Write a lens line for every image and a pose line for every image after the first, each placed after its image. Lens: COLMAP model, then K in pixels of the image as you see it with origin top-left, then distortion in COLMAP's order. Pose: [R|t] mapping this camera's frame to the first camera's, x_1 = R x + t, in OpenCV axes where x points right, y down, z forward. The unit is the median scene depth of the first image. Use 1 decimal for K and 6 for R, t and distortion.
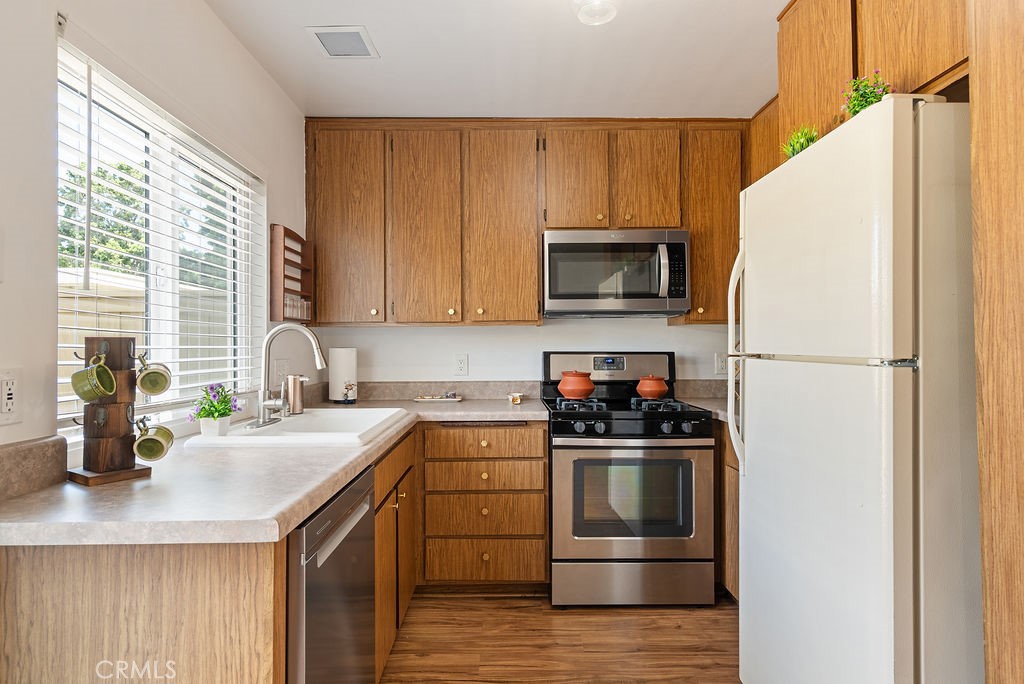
lens RADIAL K [[583.1, 0, 510.0], [0, 583.1, 337.2], [0, 0, 1]] dist [0.028033, -0.005637]
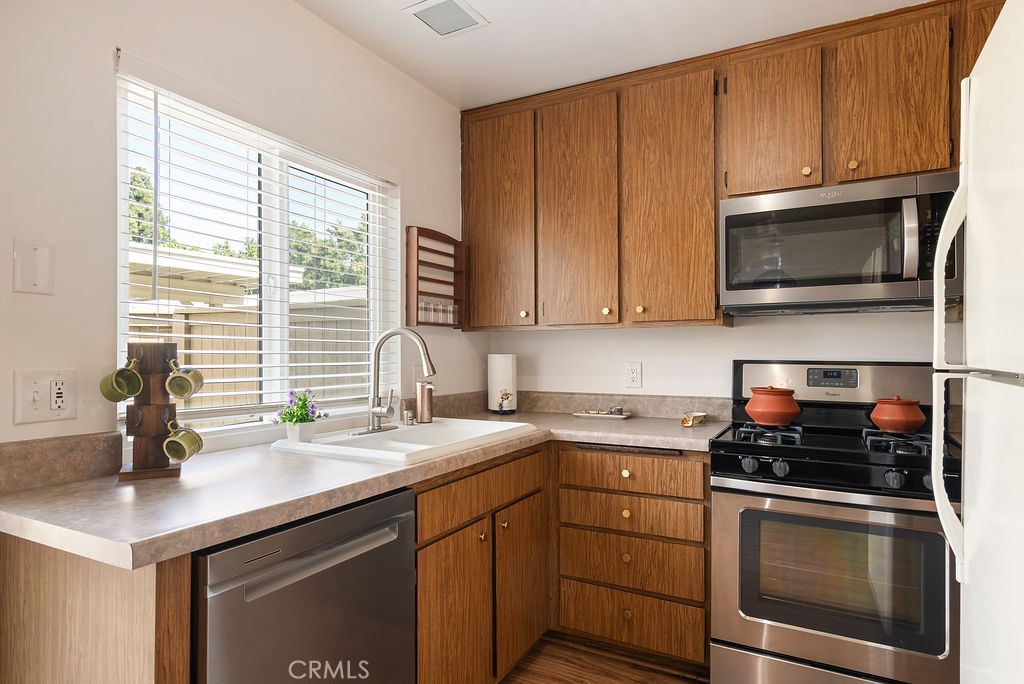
lens RADIAL K [[605.5, 0, 509.3], [0, 605.5, 349.1], [0, 0, 1]] dist [0.021126, -0.000616]
pose [[0.868027, 0.001204, -0.496516, 0.215242], [0.003896, 0.999950, 0.009237, 0.002116], [0.496502, -0.009953, 0.867978, 0.183165]]
